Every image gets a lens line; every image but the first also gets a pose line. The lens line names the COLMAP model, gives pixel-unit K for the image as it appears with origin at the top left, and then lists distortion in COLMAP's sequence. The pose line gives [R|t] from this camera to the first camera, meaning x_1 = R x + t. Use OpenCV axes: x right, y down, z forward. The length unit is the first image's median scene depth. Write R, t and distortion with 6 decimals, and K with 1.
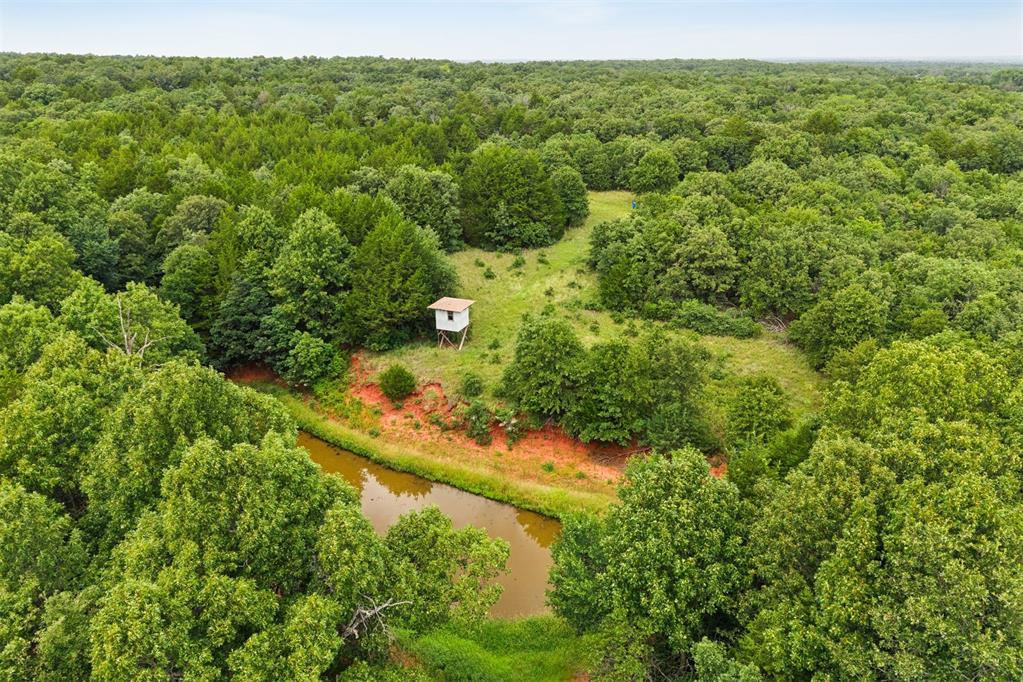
lens RADIAL K [[718.1, 0, 514.7], [0, 718.1, 338.5], [0, 0, 1]] dist [0.086796, -0.122144]
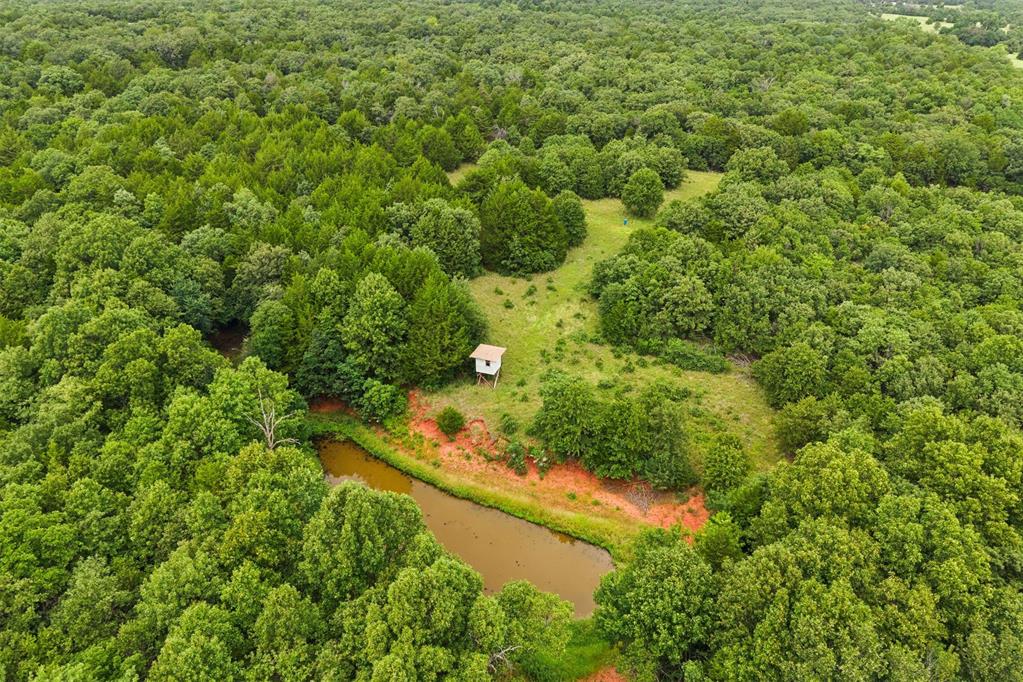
lens RADIAL K [[707.3, 0, 513.1], [0, 707.3, 331.0], [0, 0, 1]] dist [0.107420, -0.173030]
pose [[0.999539, -0.010416, 0.028526, -0.079428], [0.007346, 0.994372, 0.105688, -0.218717], [-0.029467, -0.105430, 0.993990, -0.237881]]
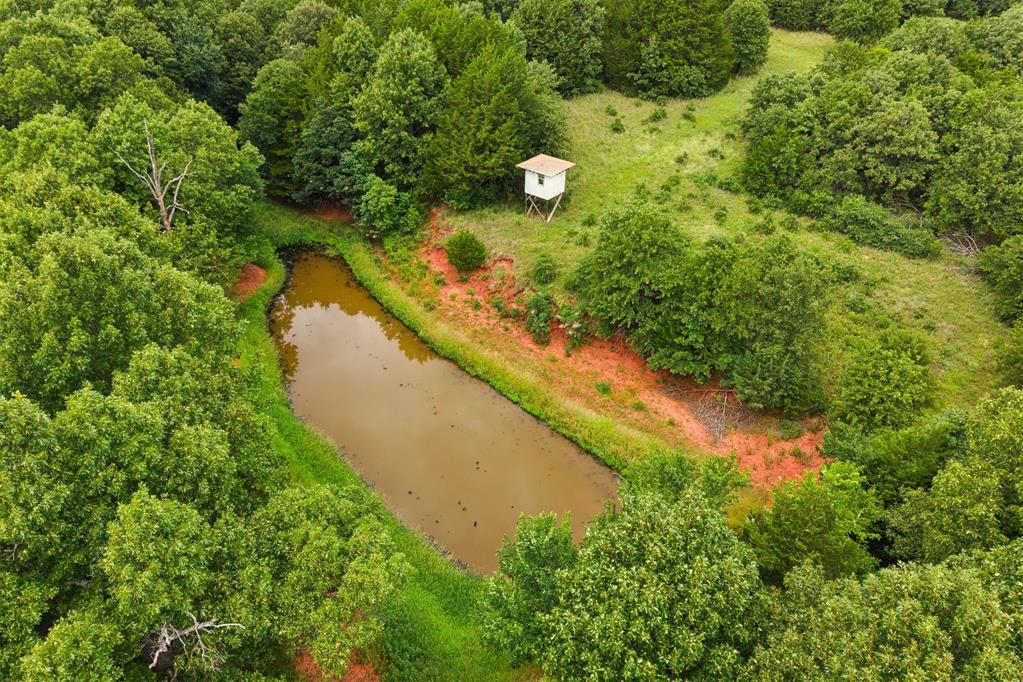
lens RADIAL K [[694.7, 0, 511.5], [0, 694.7, 341.0], [0, 0, 1]] dist [0.044242, -0.053332]
pose [[0.959702, 0.183189, -0.213106, 0.084963], [-0.126797, 0.959024, 0.253370, -0.052020], [0.250788, -0.216138, 0.943604, 0.178696]]
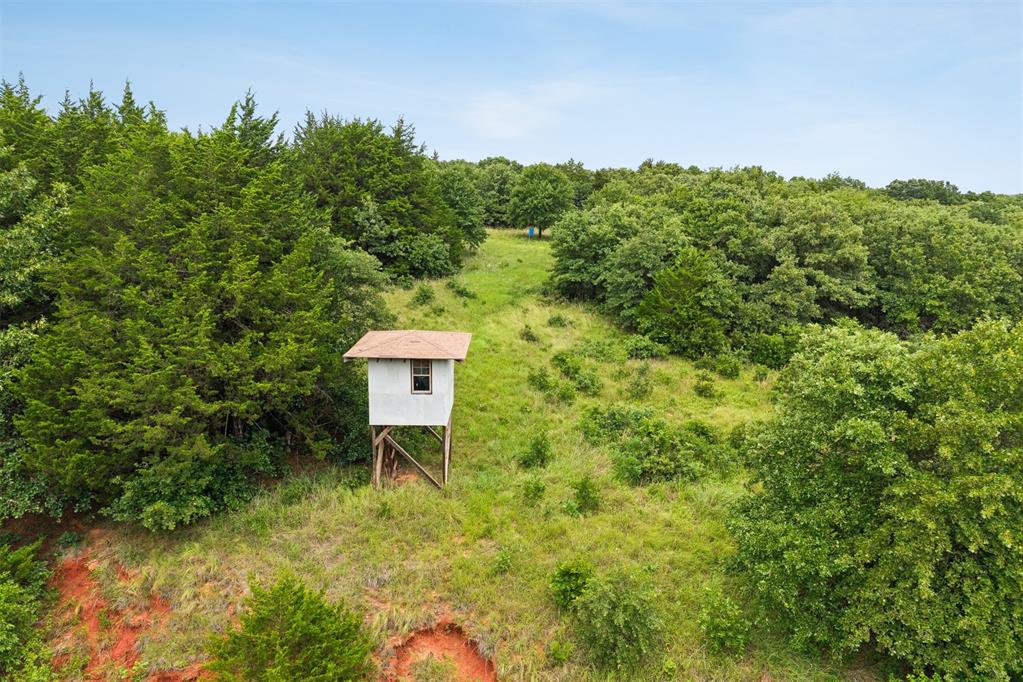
lens RADIAL K [[689.5, 0, 513.3], [0, 689.5, 333.3], [0, 0, 1]] dist [0.024588, -0.026145]
pose [[0.927256, -0.057291, 0.370018, -0.161855], [0.114692, 0.984181, -0.135034, -0.005103], [-0.356428, 0.167649, 0.919159, 0.697433]]
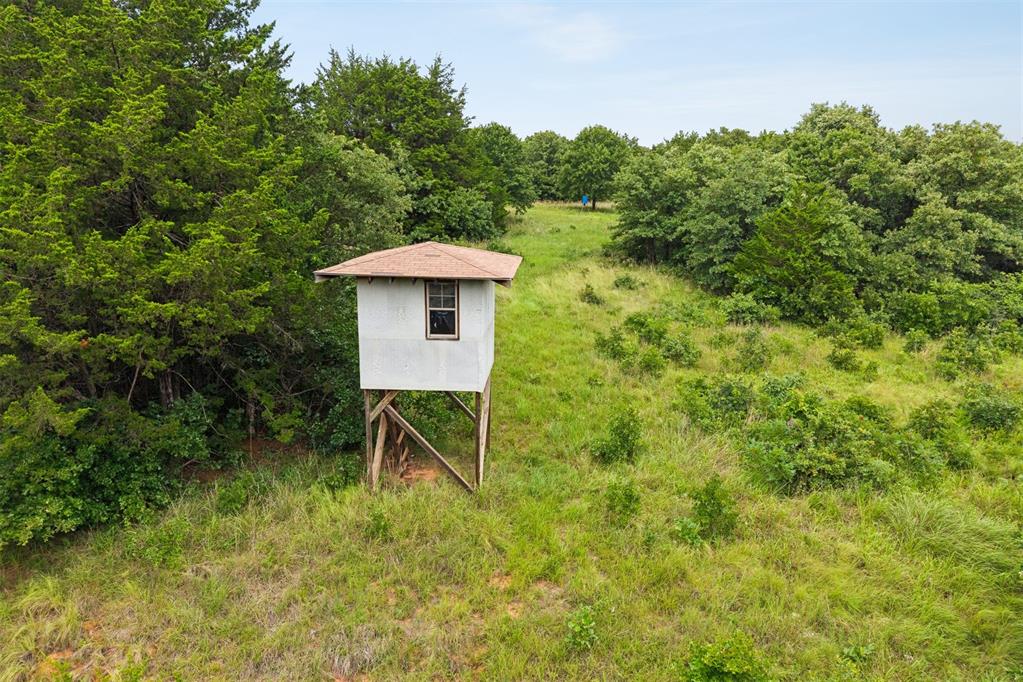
lens RADIAL K [[691.2, 0, 524.1], [0, 691.2, 329.7], [0, 0, 1]] dist [-0.004119, 0.000208]
pose [[0.943877, -0.044916, 0.327228, -0.129044], [0.096545, 0.984961, -0.143283, 0.001982], [-0.315871, 0.166834, 0.934019, 0.812135]]
